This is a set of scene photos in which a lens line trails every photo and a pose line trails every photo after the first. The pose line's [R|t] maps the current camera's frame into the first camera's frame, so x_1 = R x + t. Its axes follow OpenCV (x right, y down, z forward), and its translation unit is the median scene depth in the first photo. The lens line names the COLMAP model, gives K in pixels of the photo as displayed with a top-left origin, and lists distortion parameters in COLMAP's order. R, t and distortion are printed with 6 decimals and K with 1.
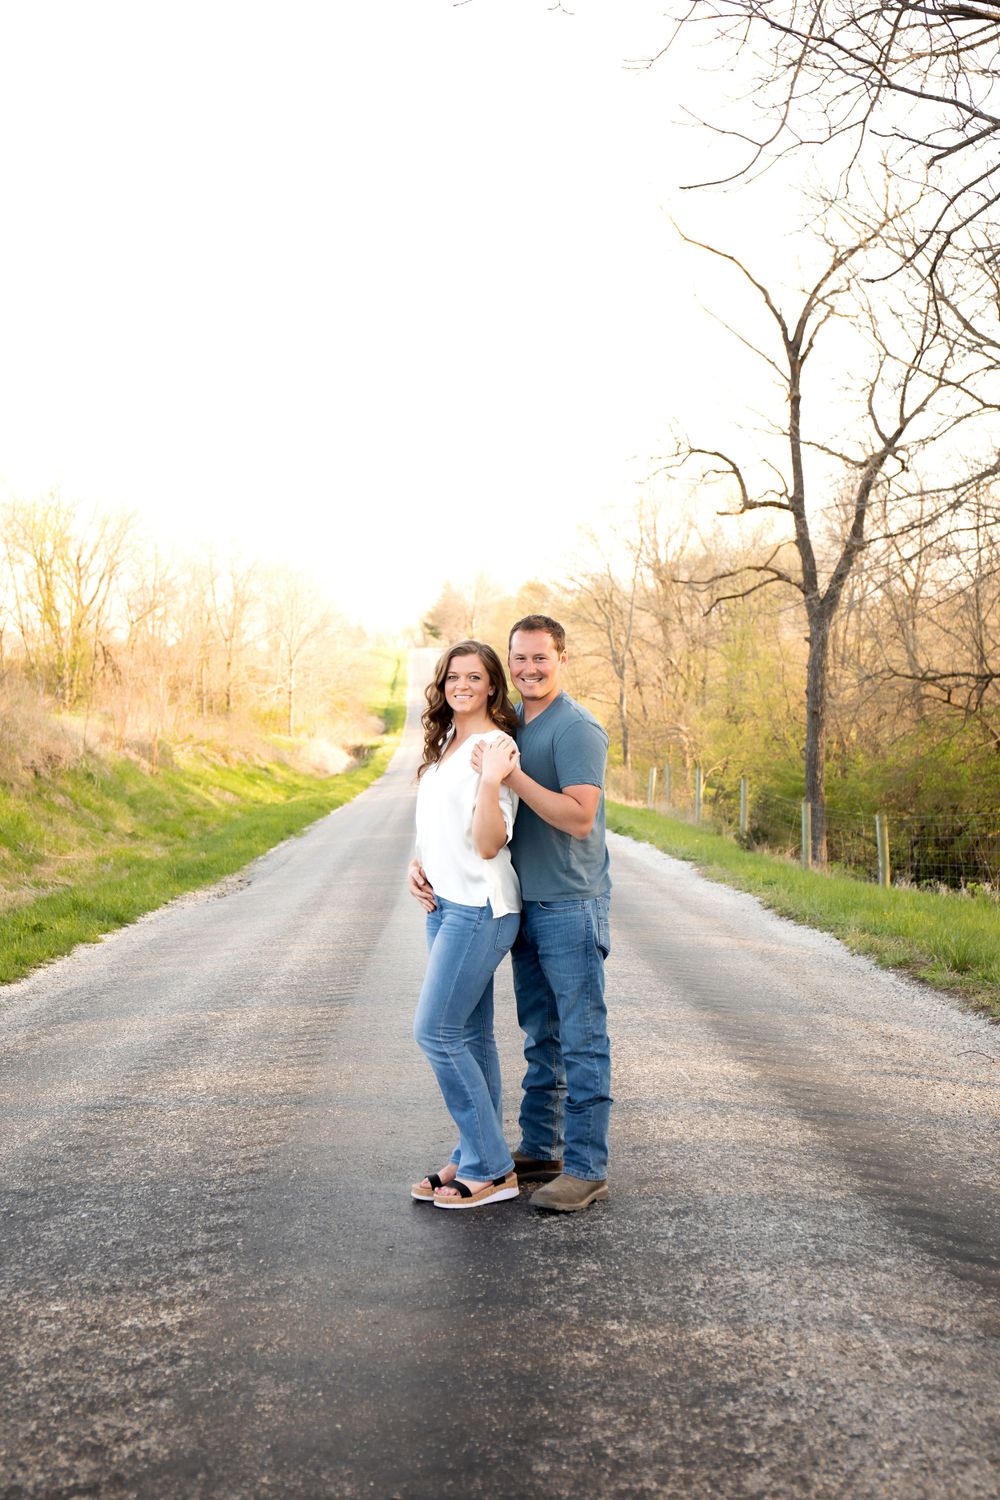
lens RADIAL K [[1958.2, 0, 497.0], [0, 1958.2, 750.3], [0, 0, 1]] dist [-0.020144, 0.000000]
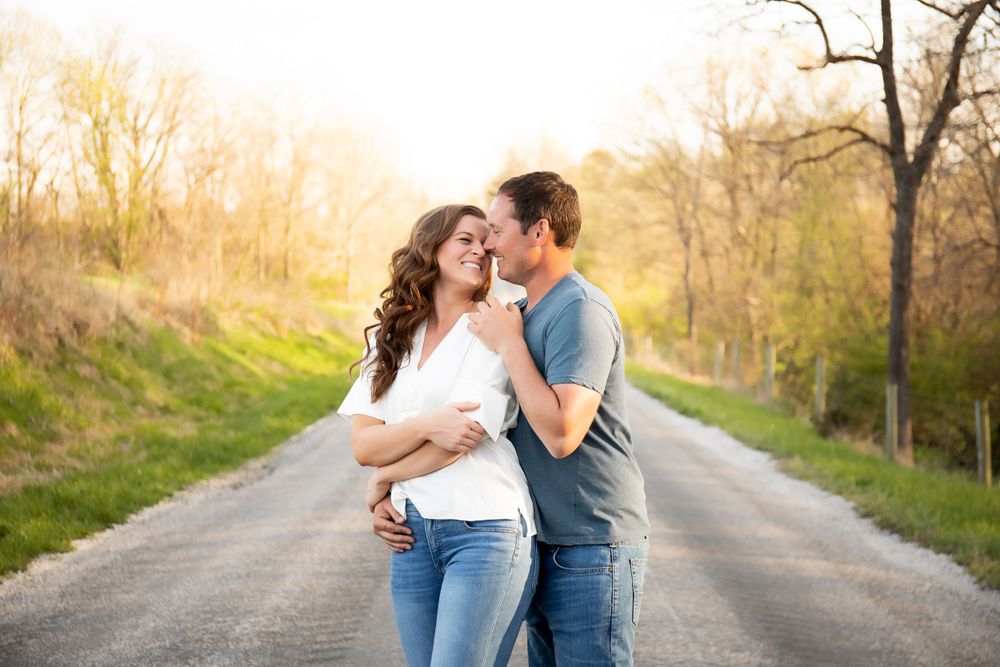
lens RADIAL K [[1966.8, 0, 510.4], [0, 1966.8, 342.1], [0, 0, 1]] dist [0.207315, 0.000000]
pose [[0.999621, 0.012138, -0.024727, 0.002980], [-0.011851, 0.999861, 0.011734, -0.002049], [0.024866, -0.011437, 0.999625, 0.080097]]
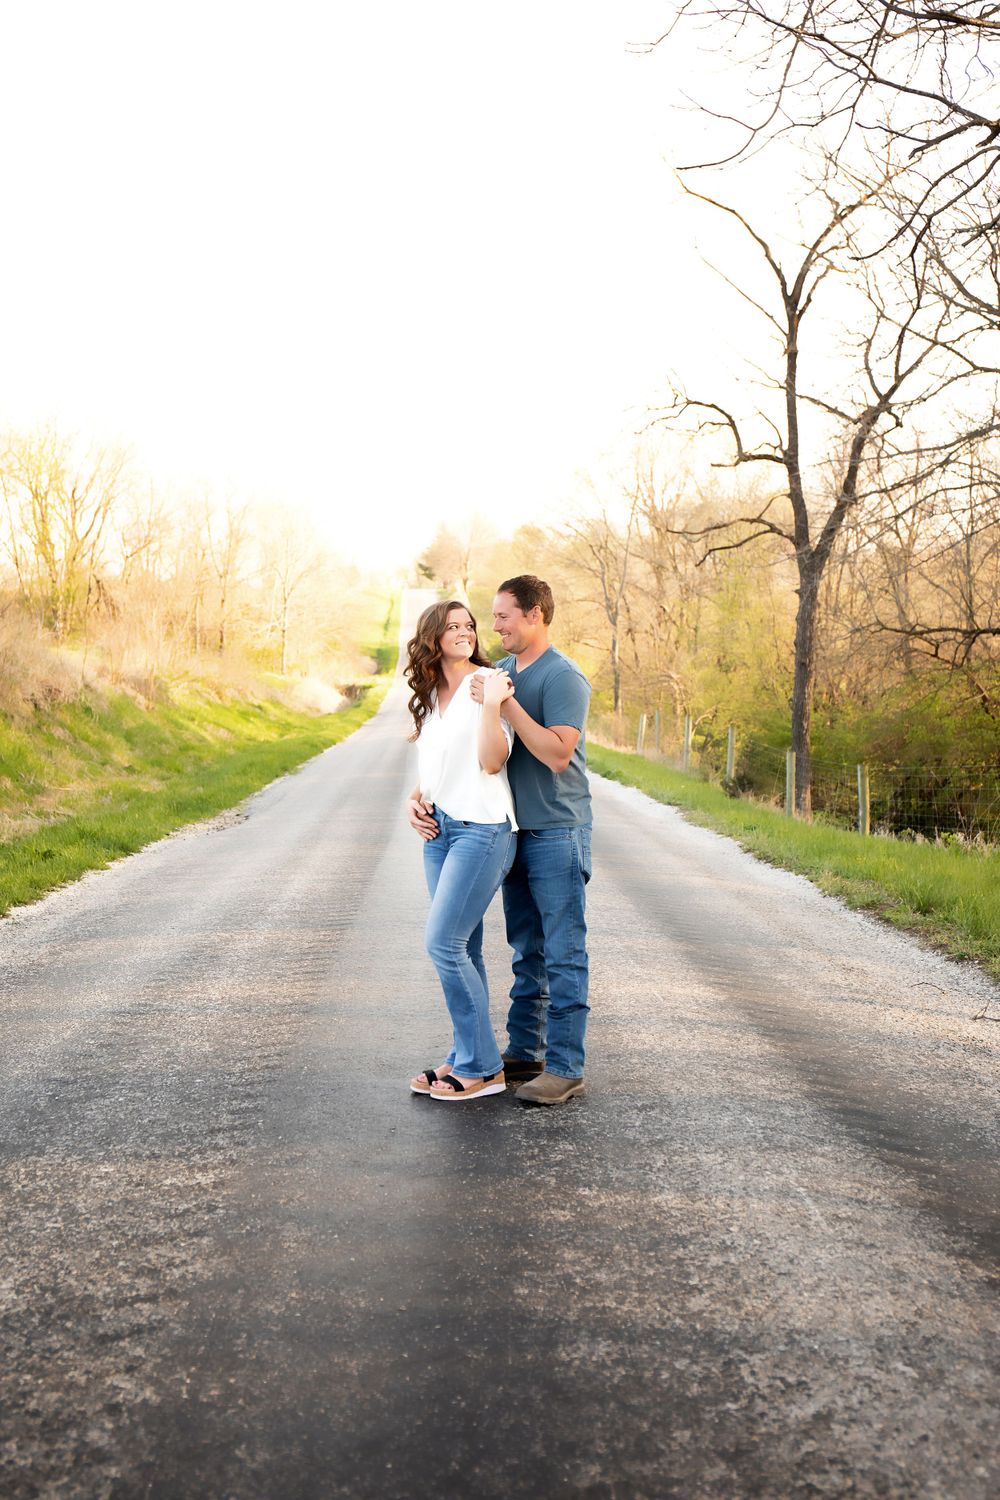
lens RADIAL K [[1958.2, 0, 495.7], [0, 1958.2, 746.6], [0, 0, 1]] dist [-0.020144, 0.000000]
pose [[0.999731, 0.022816, 0.004210, -0.000707], [-0.022922, 0.999367, 0.027202, -0.000342], [-0.003587, -0.027291, 0.999621, -0.023733]]
